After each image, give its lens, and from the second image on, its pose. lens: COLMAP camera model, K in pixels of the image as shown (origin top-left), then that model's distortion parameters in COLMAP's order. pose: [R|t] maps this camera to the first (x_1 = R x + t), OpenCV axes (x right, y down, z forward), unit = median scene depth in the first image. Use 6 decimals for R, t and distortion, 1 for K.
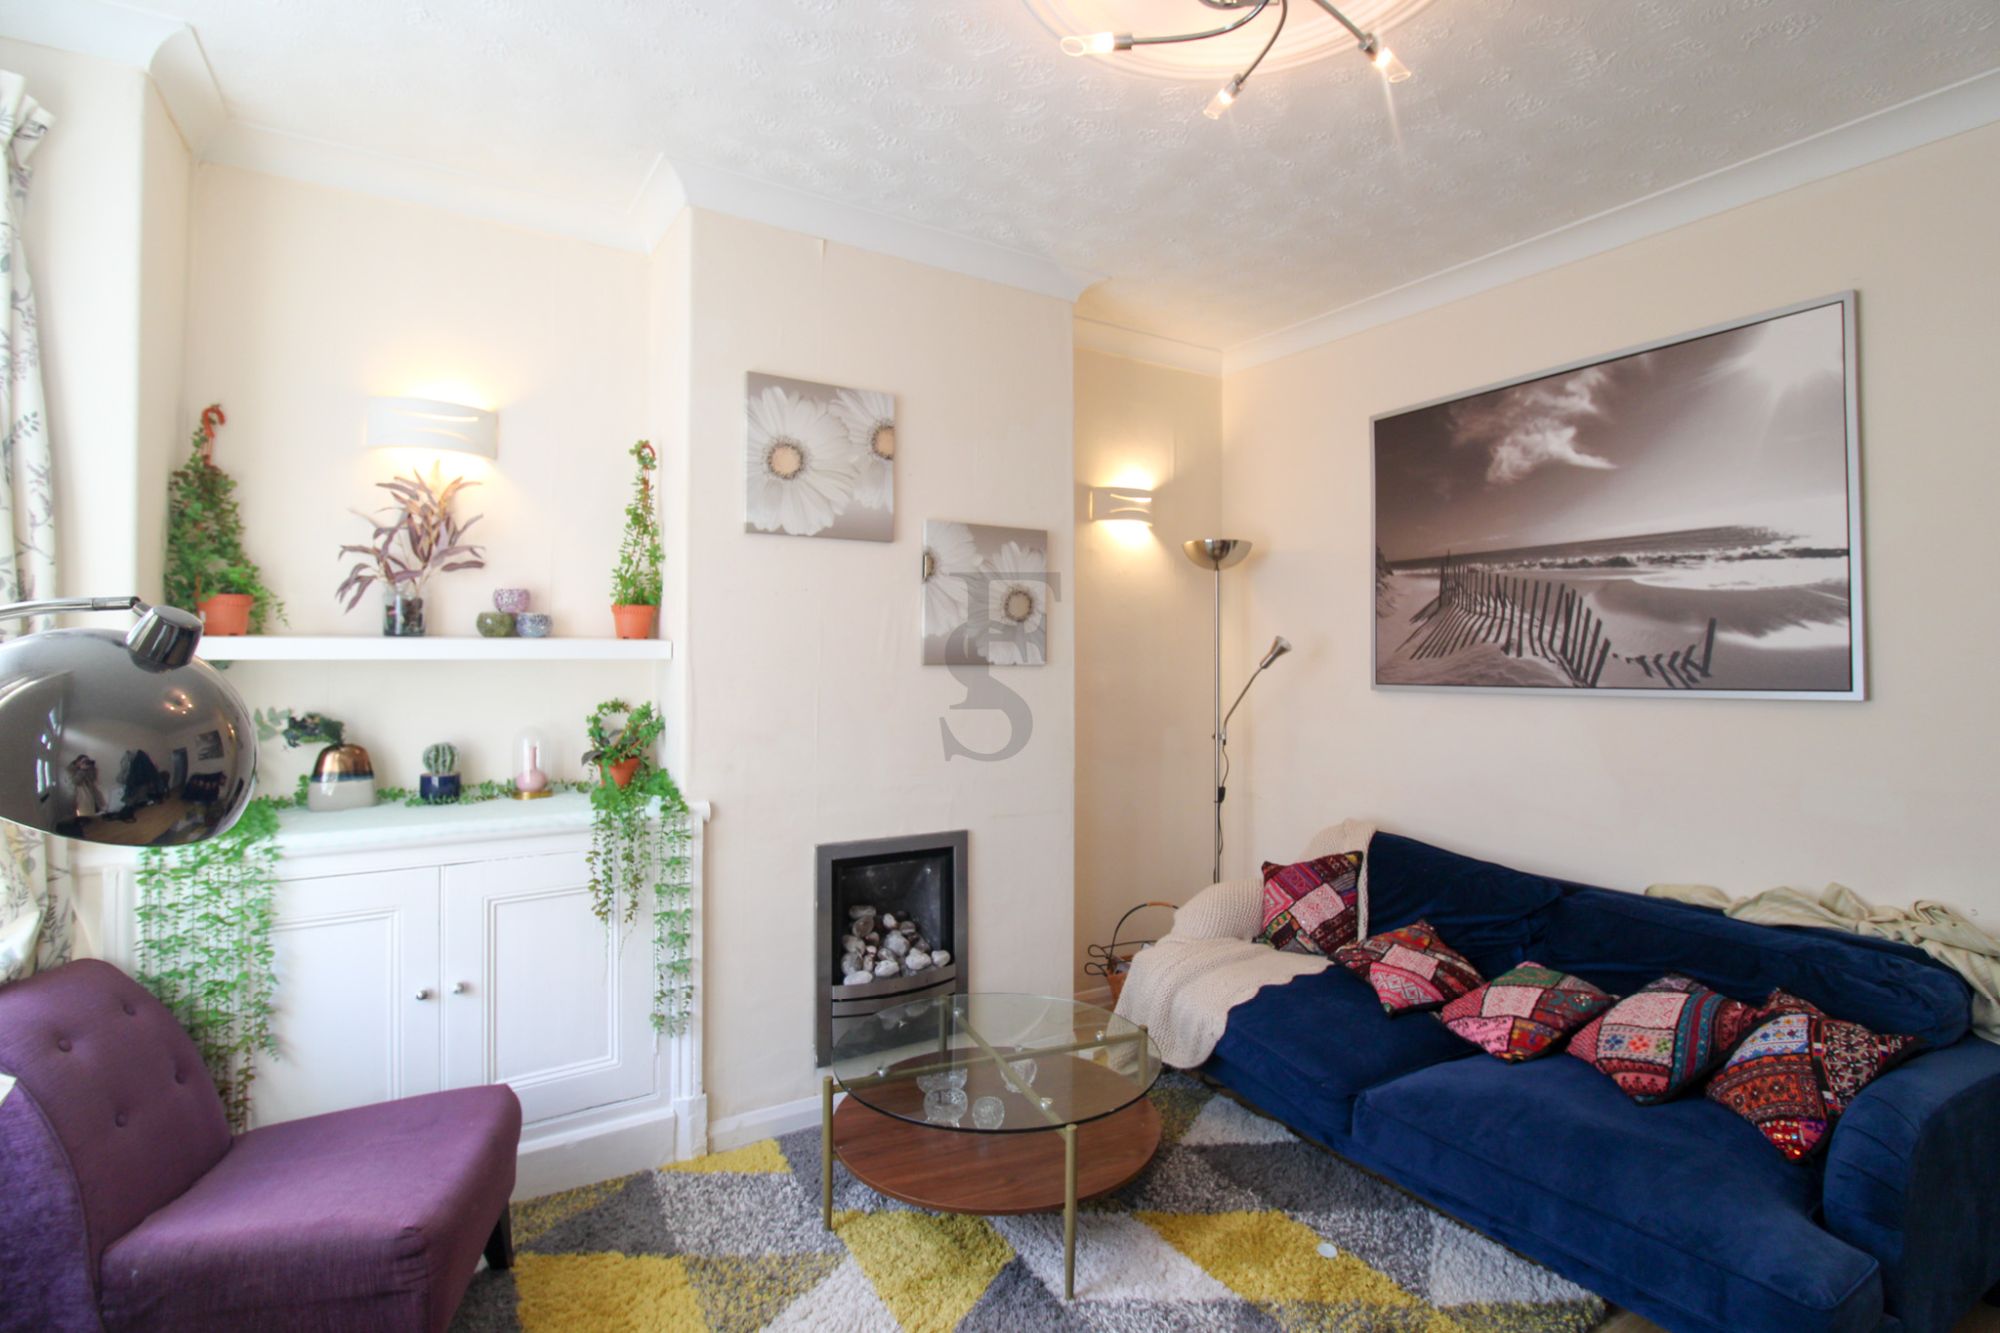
lens RADIAL K [[974.0, 0, 1008.8], [0, 974.0, 658.5], [0, 0, 1]] dist [-0.003722, -0.001455]
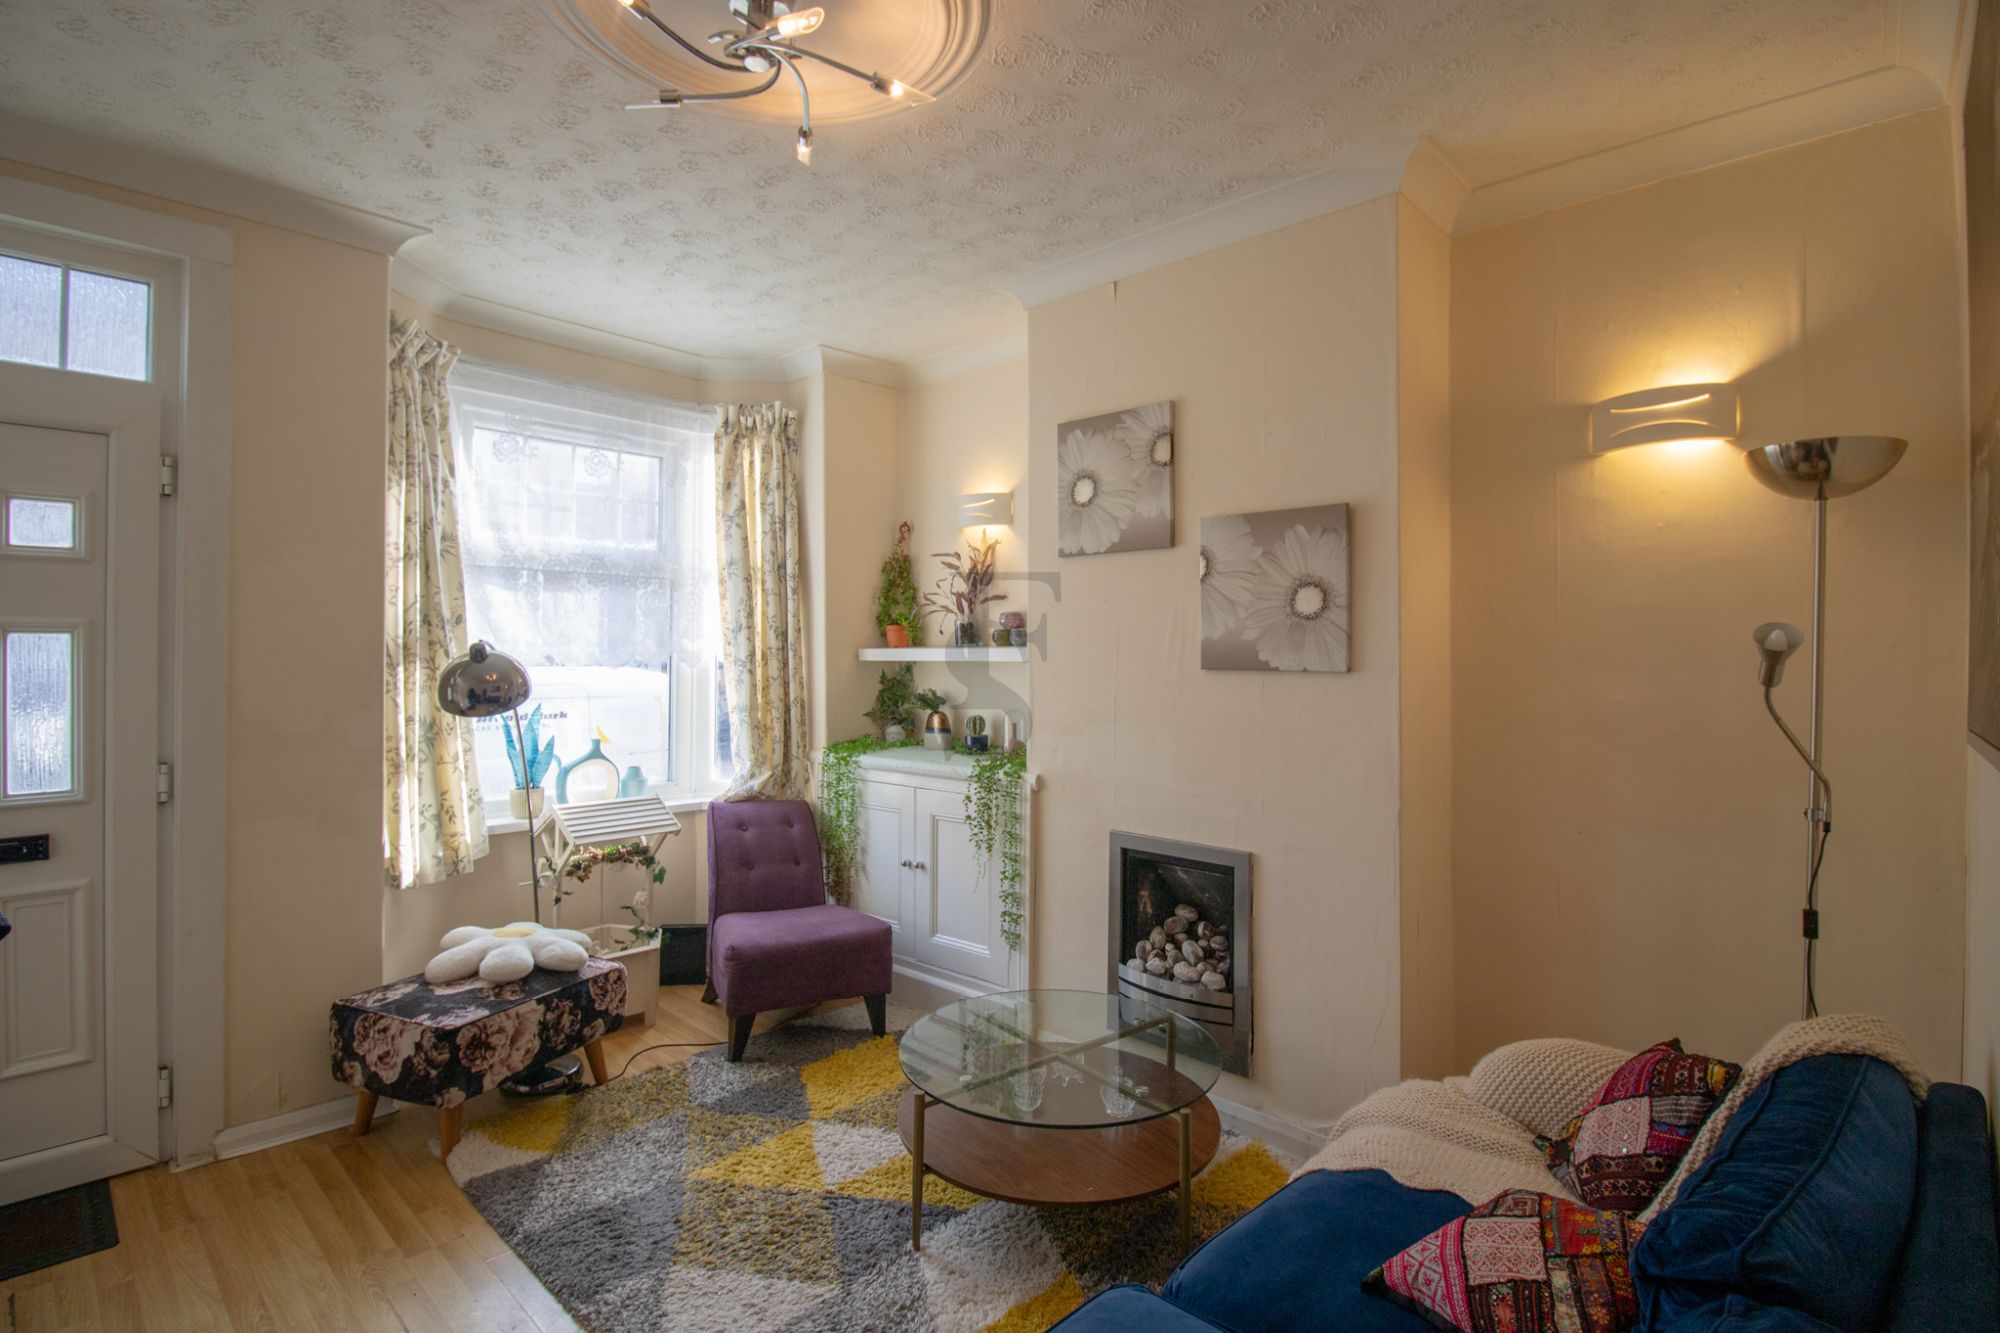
lens RADIAL K [[974.0, 0, 1009.1], [0, 974.0, 660.2], [0, 0, 1]] dist [-0.003722, -0.001455]
pose [[0.248012, 0.002602, -0.968753, 0.866646], [-0.005177, 0.999986, 0.001360, -0.003065], [0.968743, 0.004677, 0.248022, 0.625066]]
